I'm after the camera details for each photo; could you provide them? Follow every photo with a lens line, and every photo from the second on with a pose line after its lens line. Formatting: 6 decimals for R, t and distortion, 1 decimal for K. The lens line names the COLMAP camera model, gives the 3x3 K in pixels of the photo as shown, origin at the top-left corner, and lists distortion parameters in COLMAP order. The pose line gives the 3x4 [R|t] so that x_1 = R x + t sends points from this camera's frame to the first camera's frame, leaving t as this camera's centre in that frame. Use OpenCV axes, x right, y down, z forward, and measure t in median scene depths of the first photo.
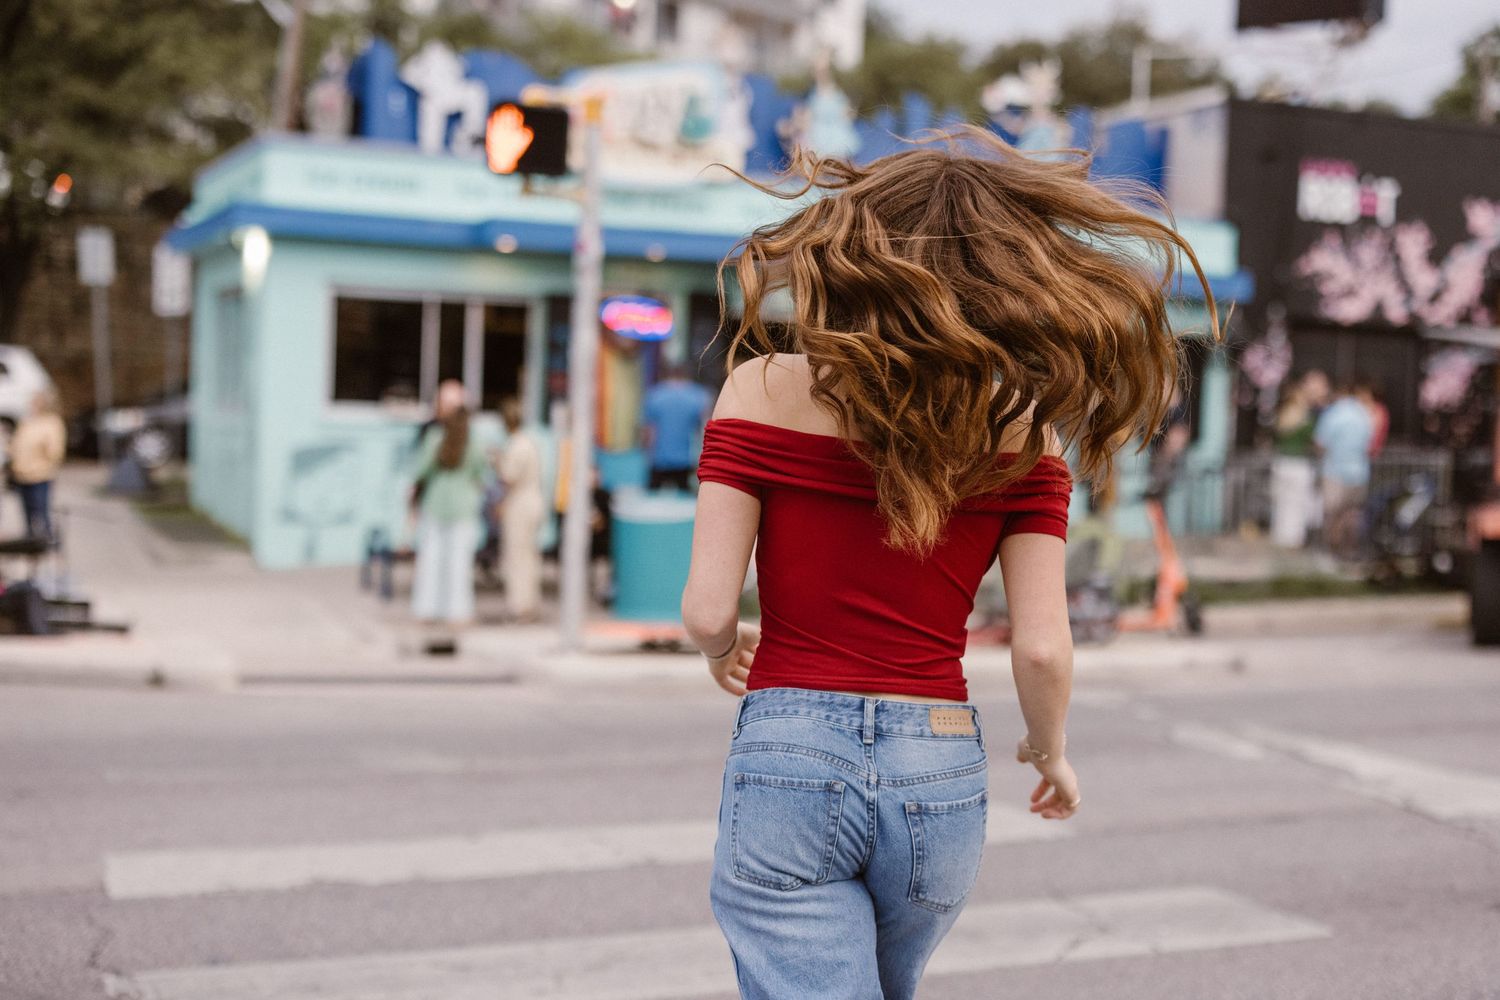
lens RADIAL K [[2146.4, 0, 749.1], [0, 2146.4, 496.6], [0, 0, 1]] dist [-0.008526, 0.000000]
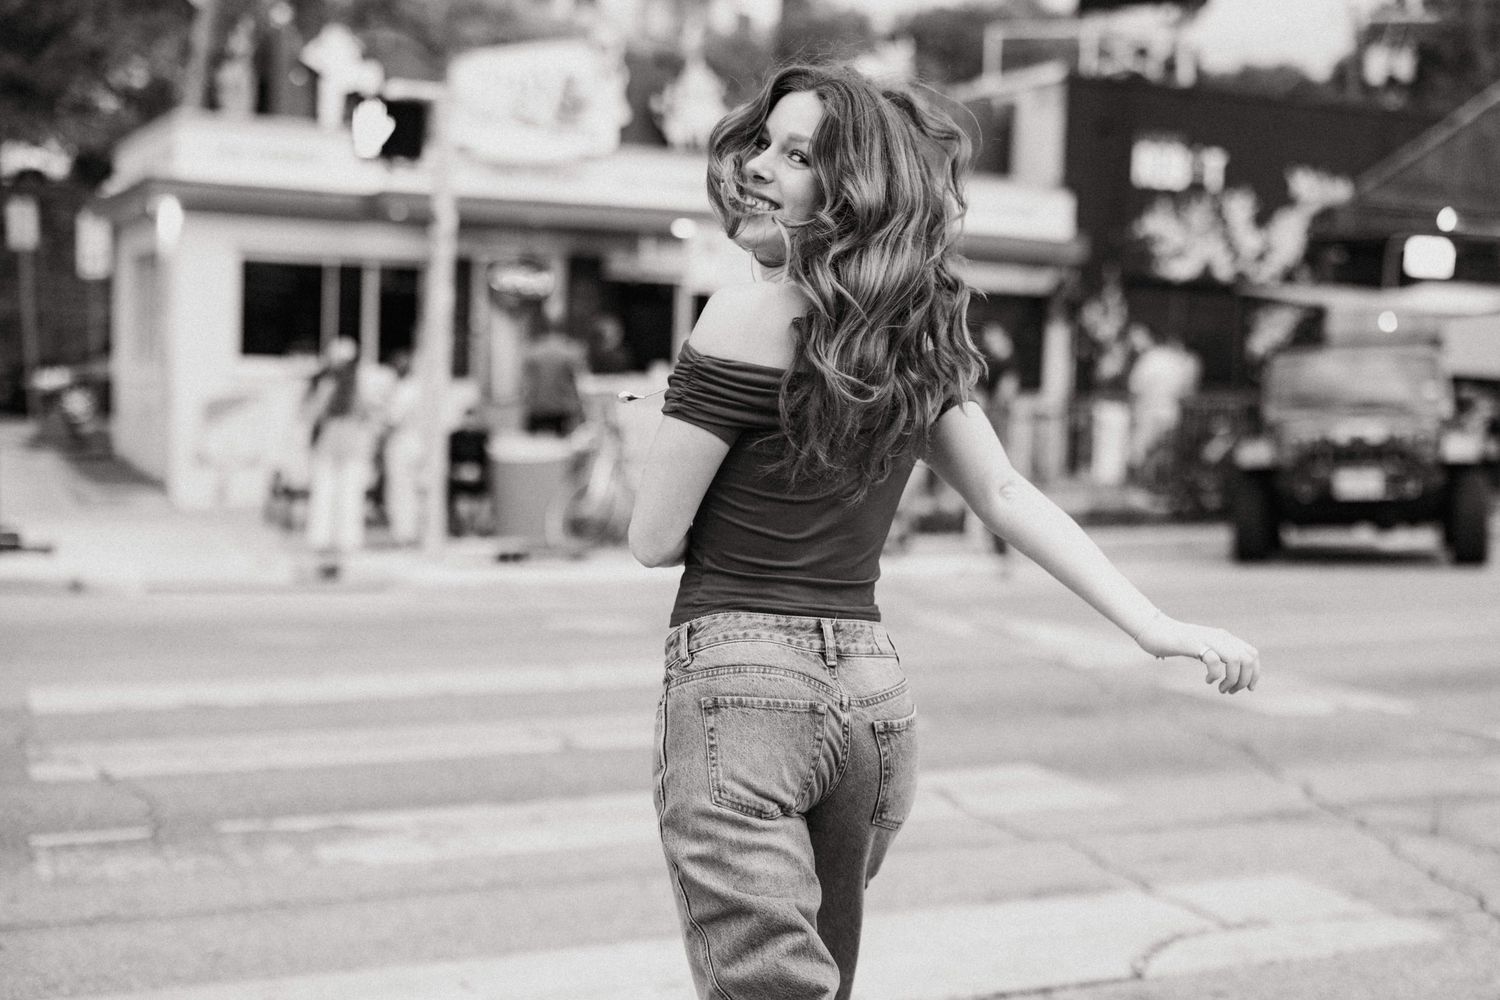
lens RADIAL K [[2146.4, 0, 751.2], [0, 2146.4, 503.3], [0, 0, 1]] dist [-0.008526, 0.000000]
pose [[0.999544, -0.006758, 0.029436, 0.032602], [0.006116, 0.999742, 0.021862, 0.007897], [-0.029576, -0.021672, 0.999328, -0.101616]]
